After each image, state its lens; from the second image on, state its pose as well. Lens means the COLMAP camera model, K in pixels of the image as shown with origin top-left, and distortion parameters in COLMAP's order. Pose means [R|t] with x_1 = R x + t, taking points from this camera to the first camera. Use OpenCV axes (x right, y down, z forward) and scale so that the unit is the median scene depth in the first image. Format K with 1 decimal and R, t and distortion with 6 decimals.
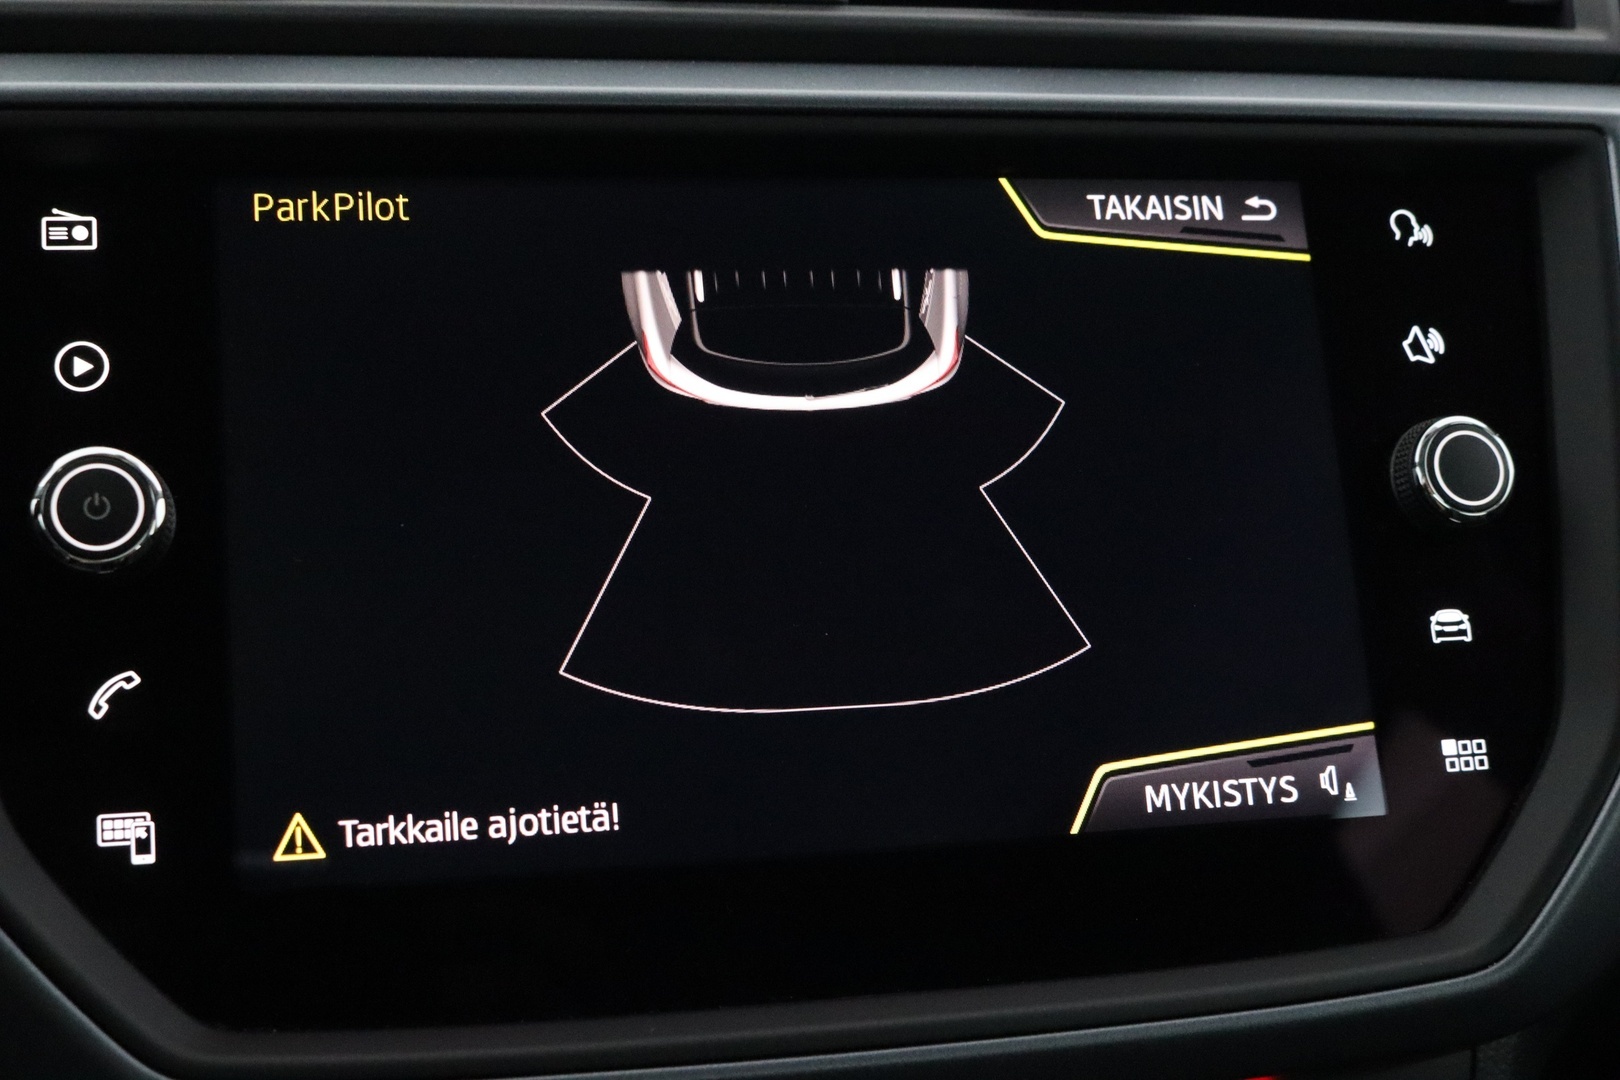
lens RADIAL K [[2196.3, 0, 806.9], [0, 2196.3, 533.6], [0, 0, 1]] dist [-0.097493, 0.000000]
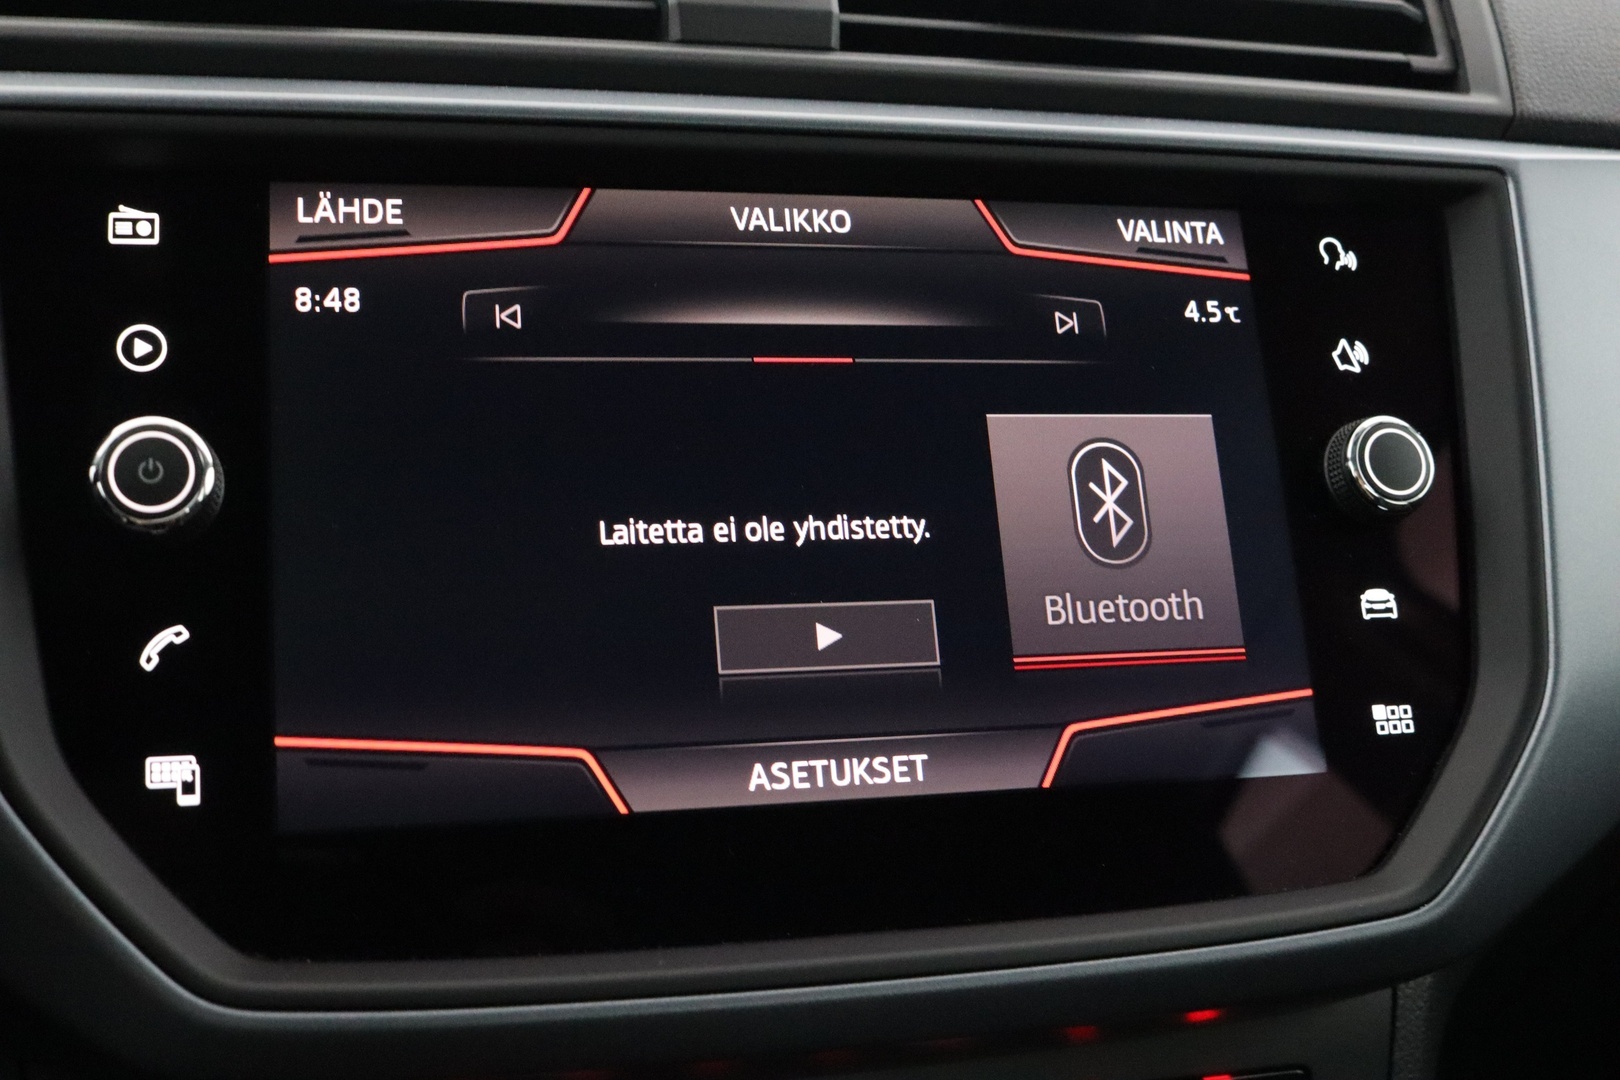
lens RADIAL K [[1804.6, 0, 817.1], [0, 1804.6, 533.7], [0, 0, 1]] dist [-0.122934, 0.000000]
pose [[0.999653, 0.006301, 0.025559, -0.015732], [-0.005375, 0.999333, -0.036107, 0.042144], [-0.025769, 0.035957, 0.999021, 0.097418]]
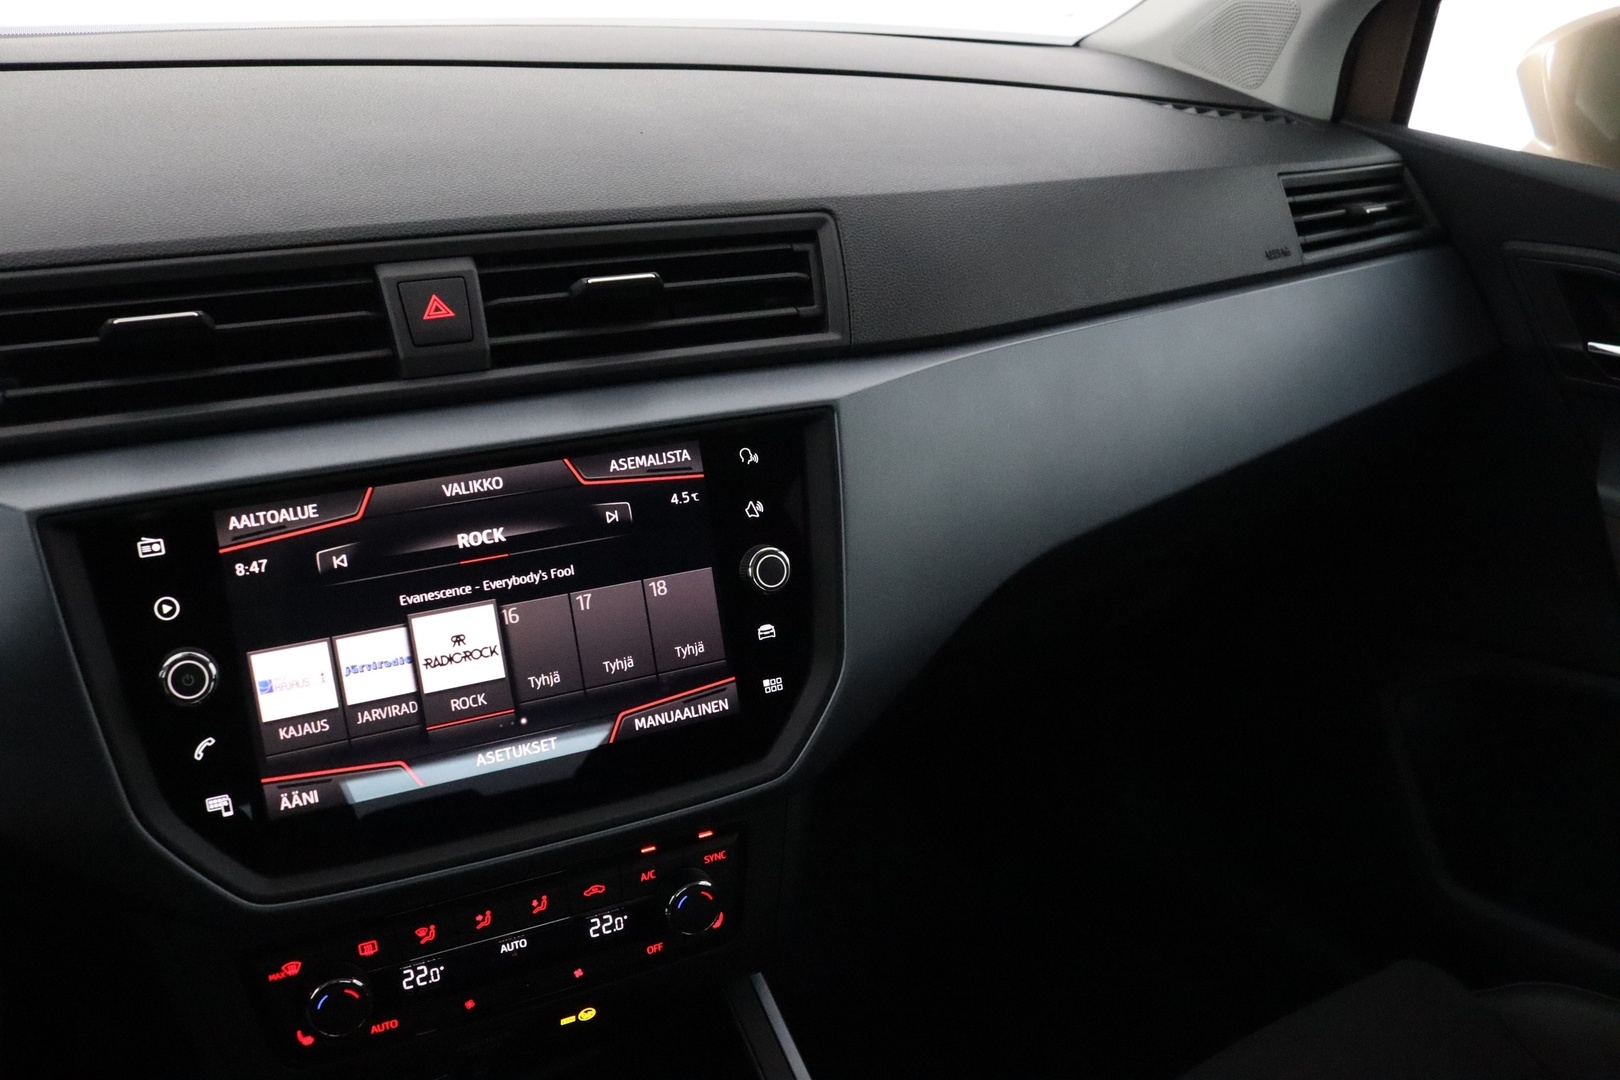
lens RADIAL K [[1321.2, 0, 819.6], [0, 1321.2, 553.2], [0, 0, 1]] dist [-0.156897, 0.061677]
pose [[0.969646, -0.074551, 0.232872, 0.021294], [0.015534, 0.969245, 0.245607, -0.408549], [-0.244021, -0.234534, 0.940982, -0.370683]]
